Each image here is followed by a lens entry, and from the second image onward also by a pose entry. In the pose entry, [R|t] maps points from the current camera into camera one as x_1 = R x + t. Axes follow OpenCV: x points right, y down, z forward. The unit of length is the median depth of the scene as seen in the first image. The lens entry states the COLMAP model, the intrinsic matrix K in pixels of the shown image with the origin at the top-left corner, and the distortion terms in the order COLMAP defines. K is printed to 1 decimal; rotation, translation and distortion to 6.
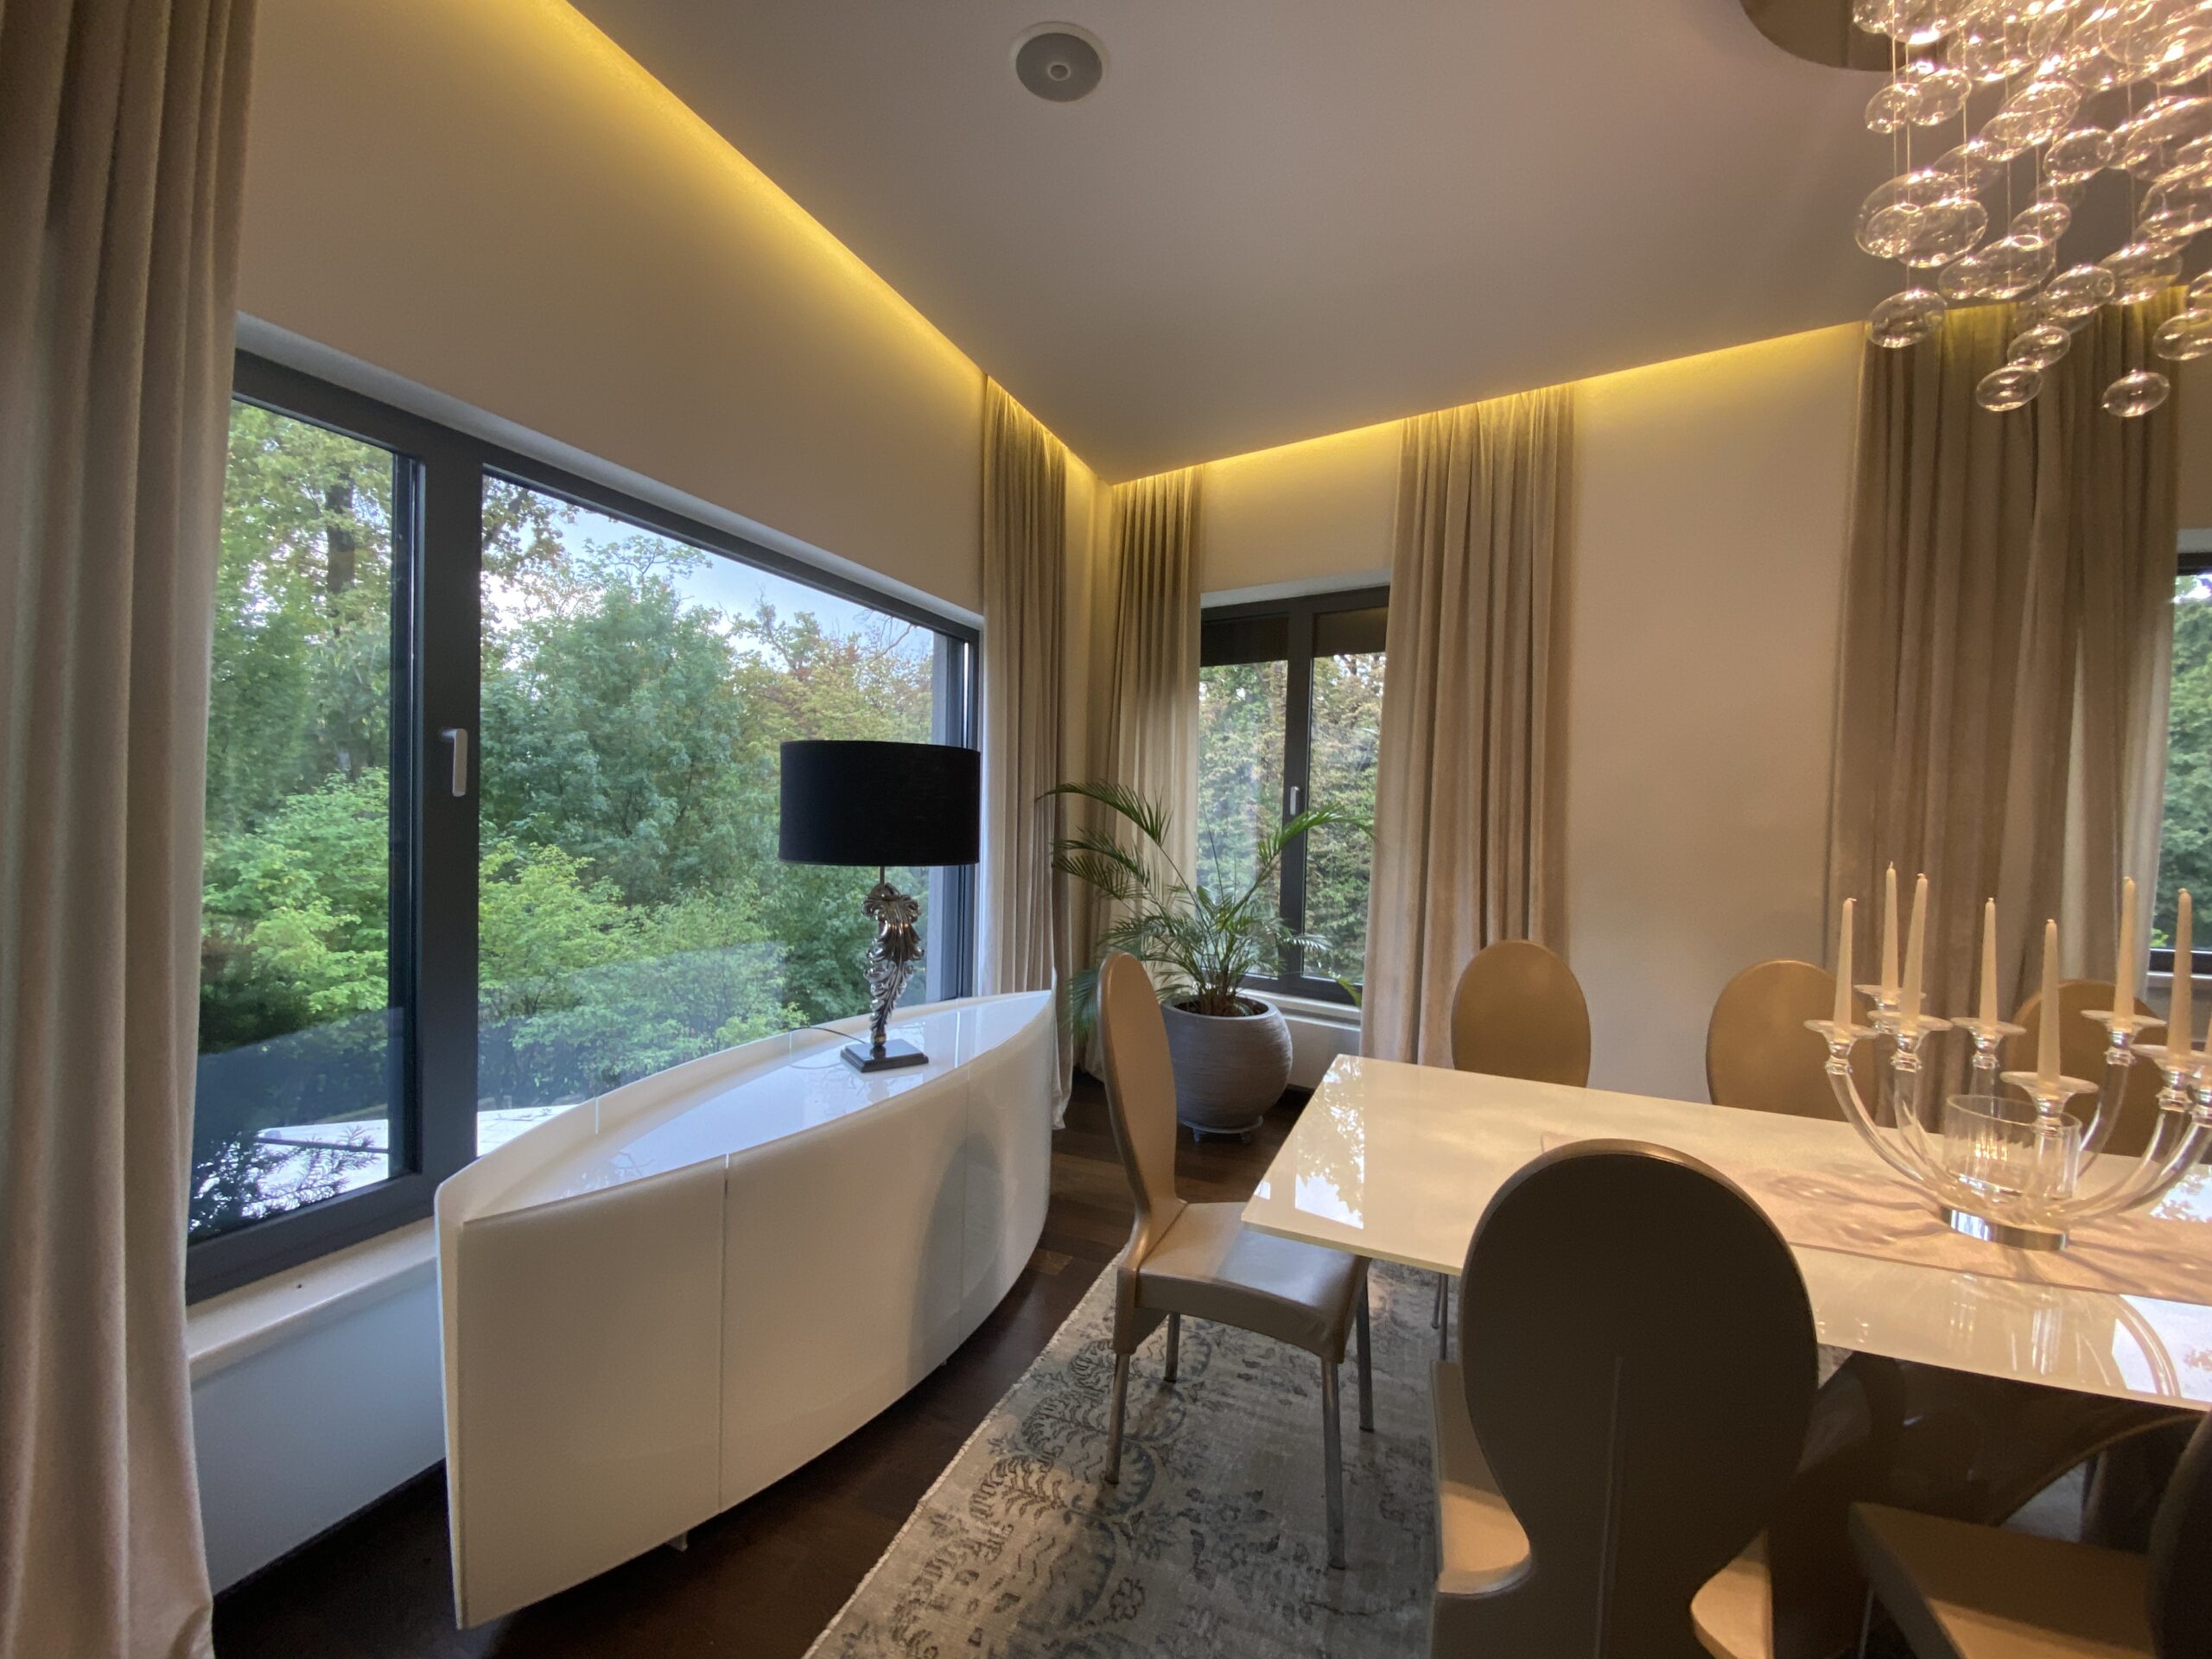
lens RADIAL K [[900.4, 0, 1106.0], [0, 900.4, 829.5], [0, 0, 1]] dist [0.000908, 0.000213]
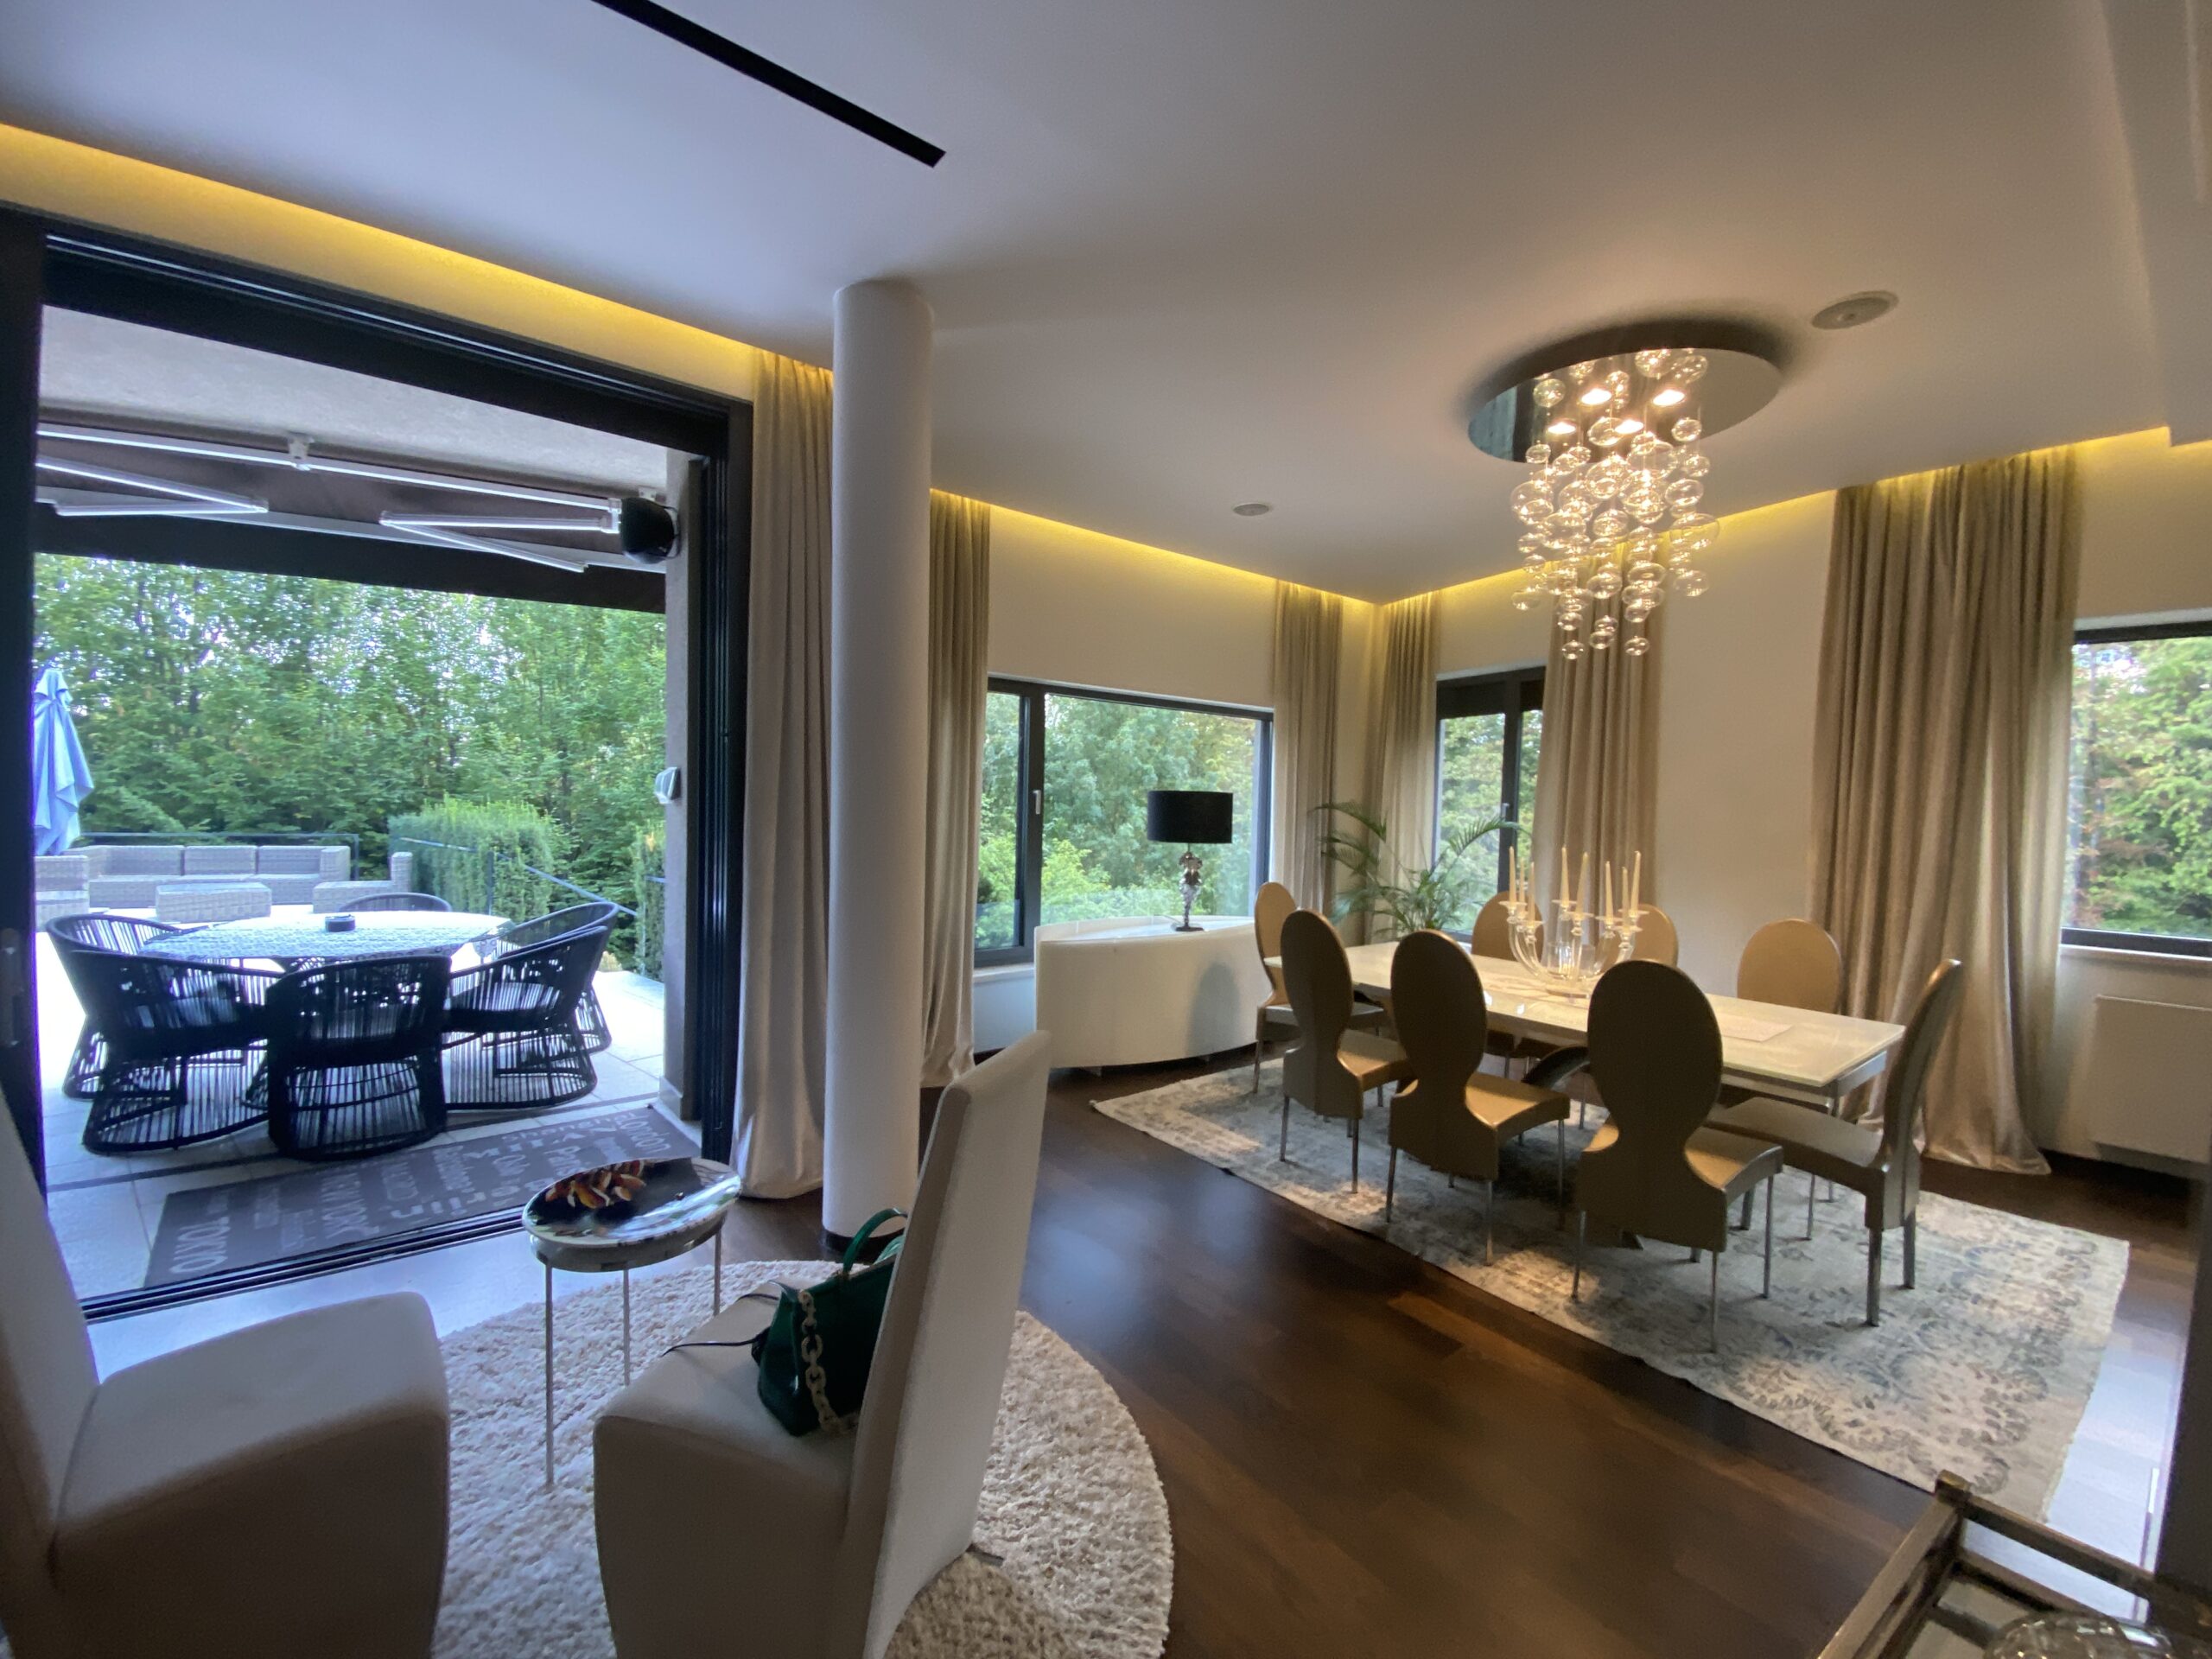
lens RADIAL K [[900.4, 0, 1106.0], [0, 900.4, 829.5], [0, 0, 1]] dist [0.000908, 0.000213]
pose [[0.873591, 0.012844, -0.486492, 0.349584], [-0.016674, 0.999855, -0.003544, 0.008526], [0.486375, 0.011208, 0.873678, -0.563468]]
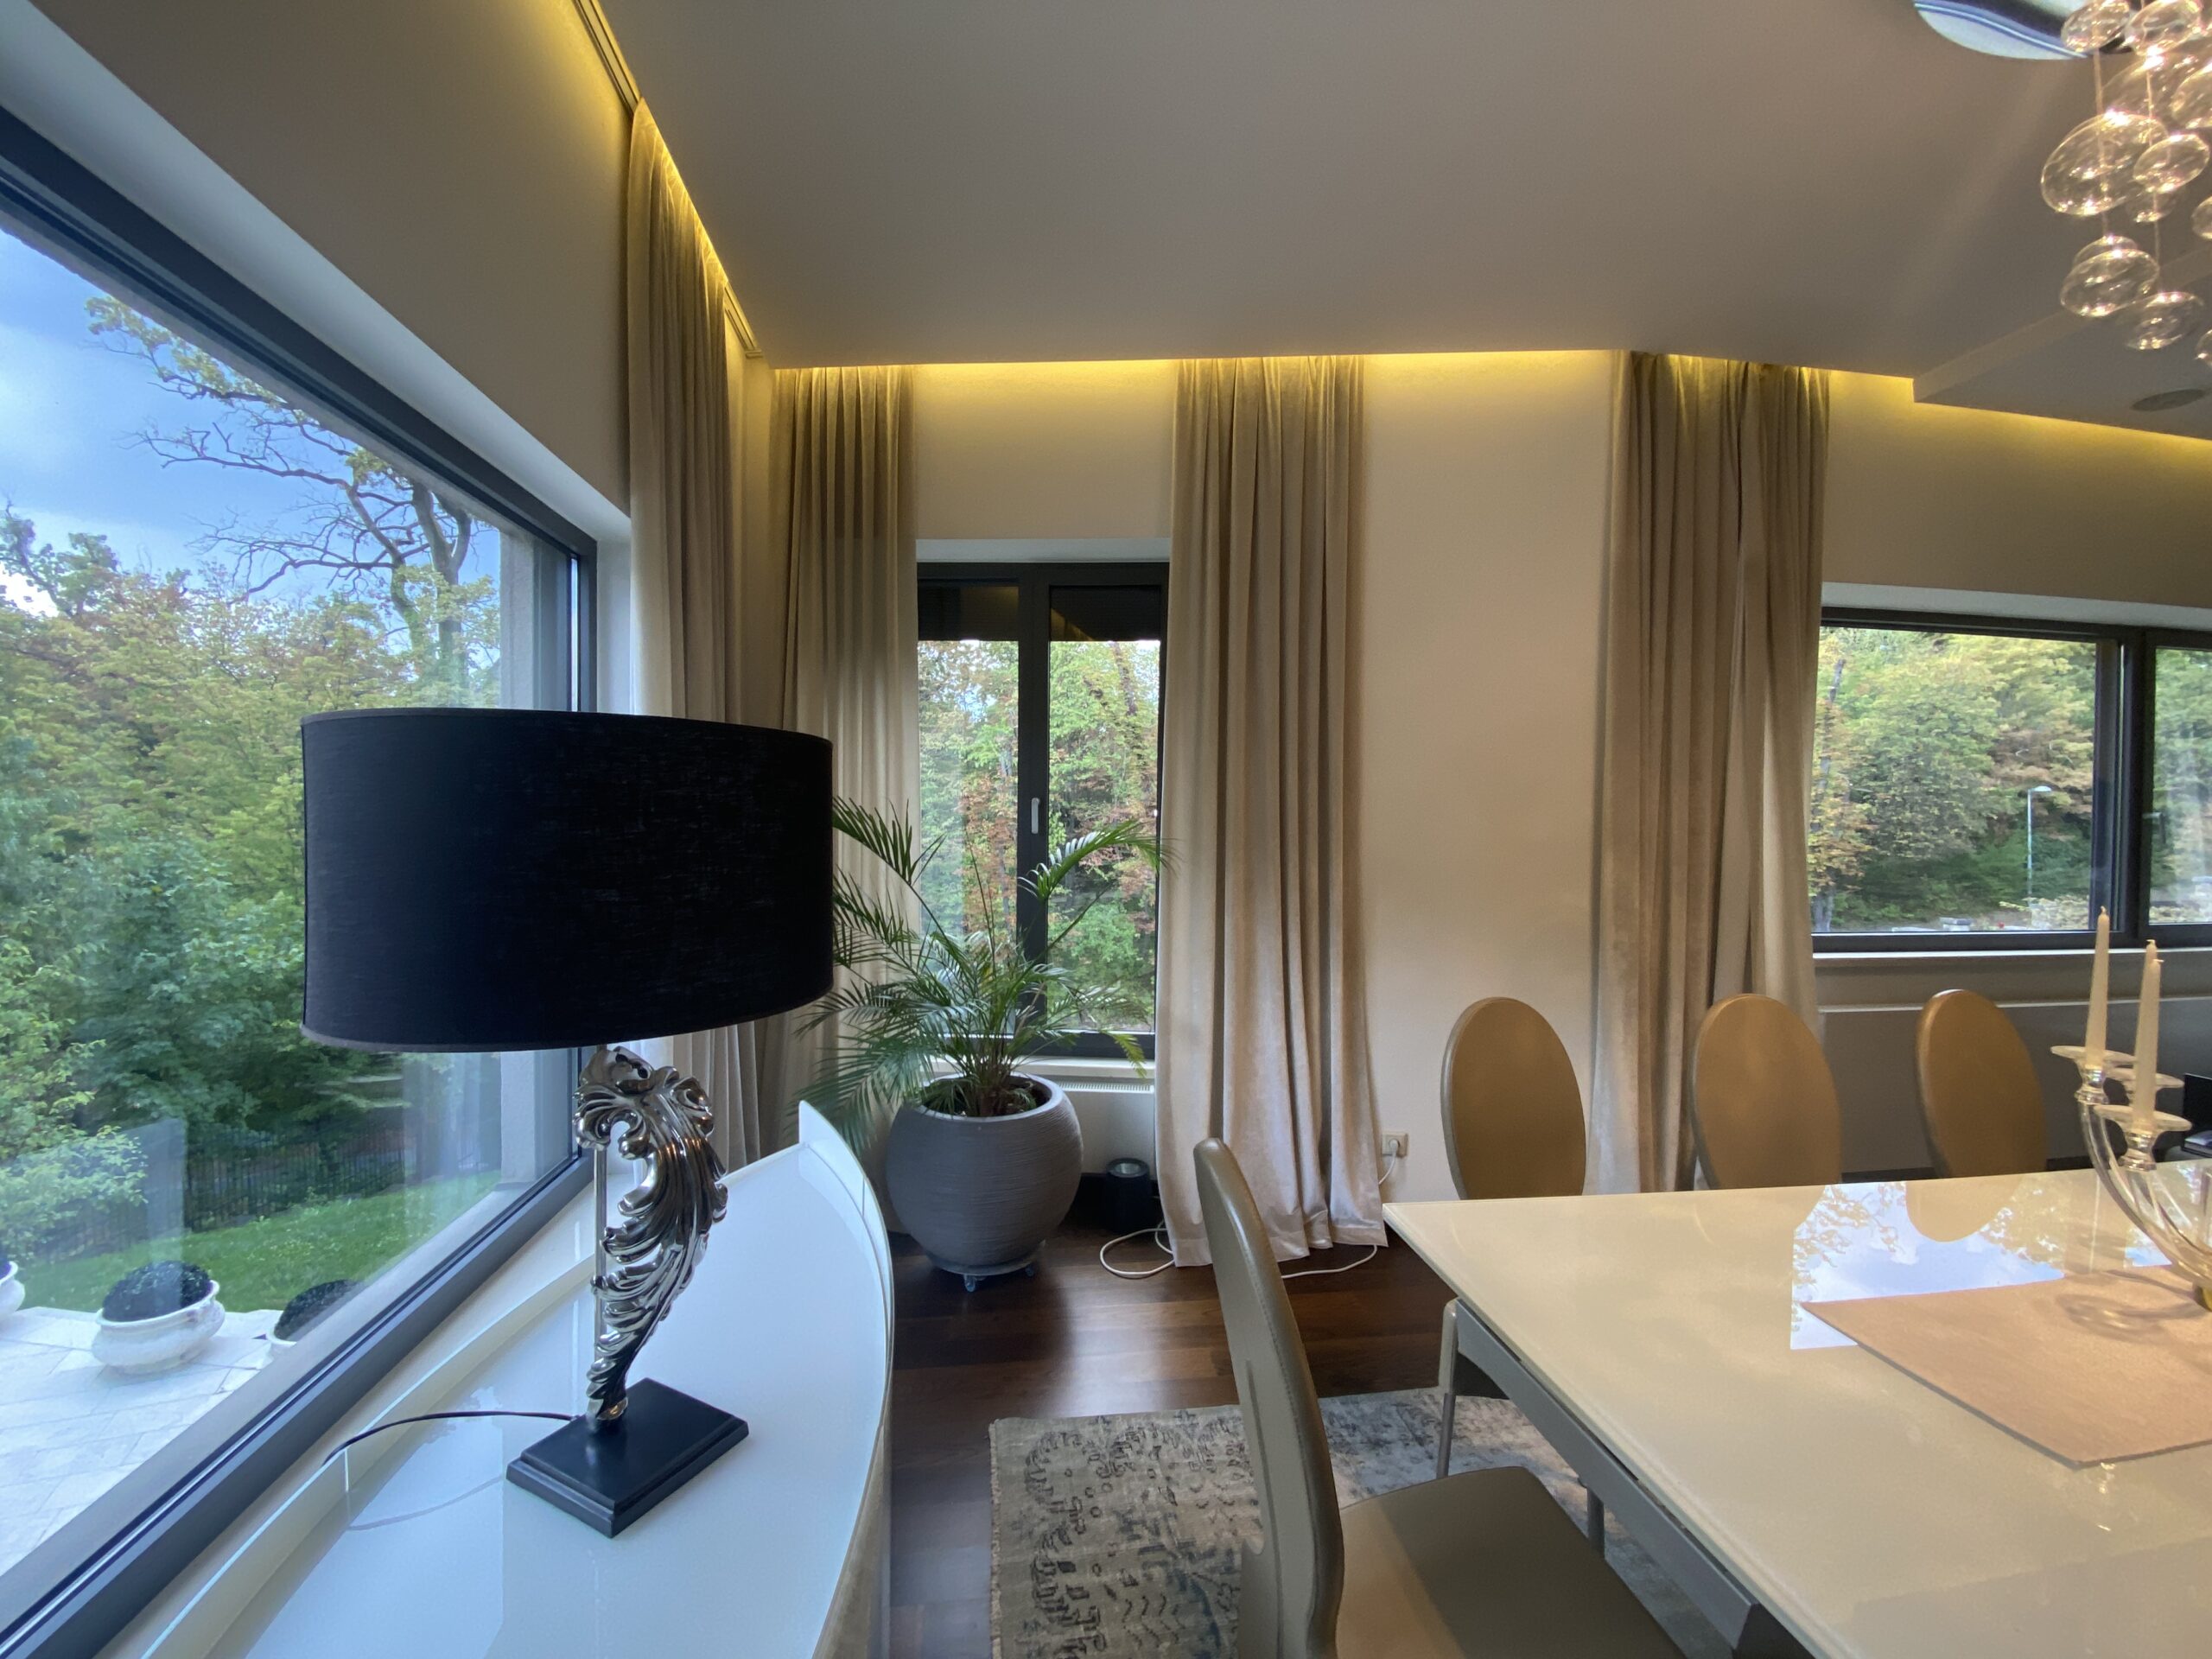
lens RADIAL K [[886.5, 0, 1106.0], [0, 886.5, 829.5], [0, 0, 1]] dist [0.027419, -0.026755]
pose [[0.857734, -0.024525, 0.513509, -0.145160], [0.022998, 0.999692, 0.009331, -0.024978], [-0.513580, 0.003806, 0.858033, 0.288497]]
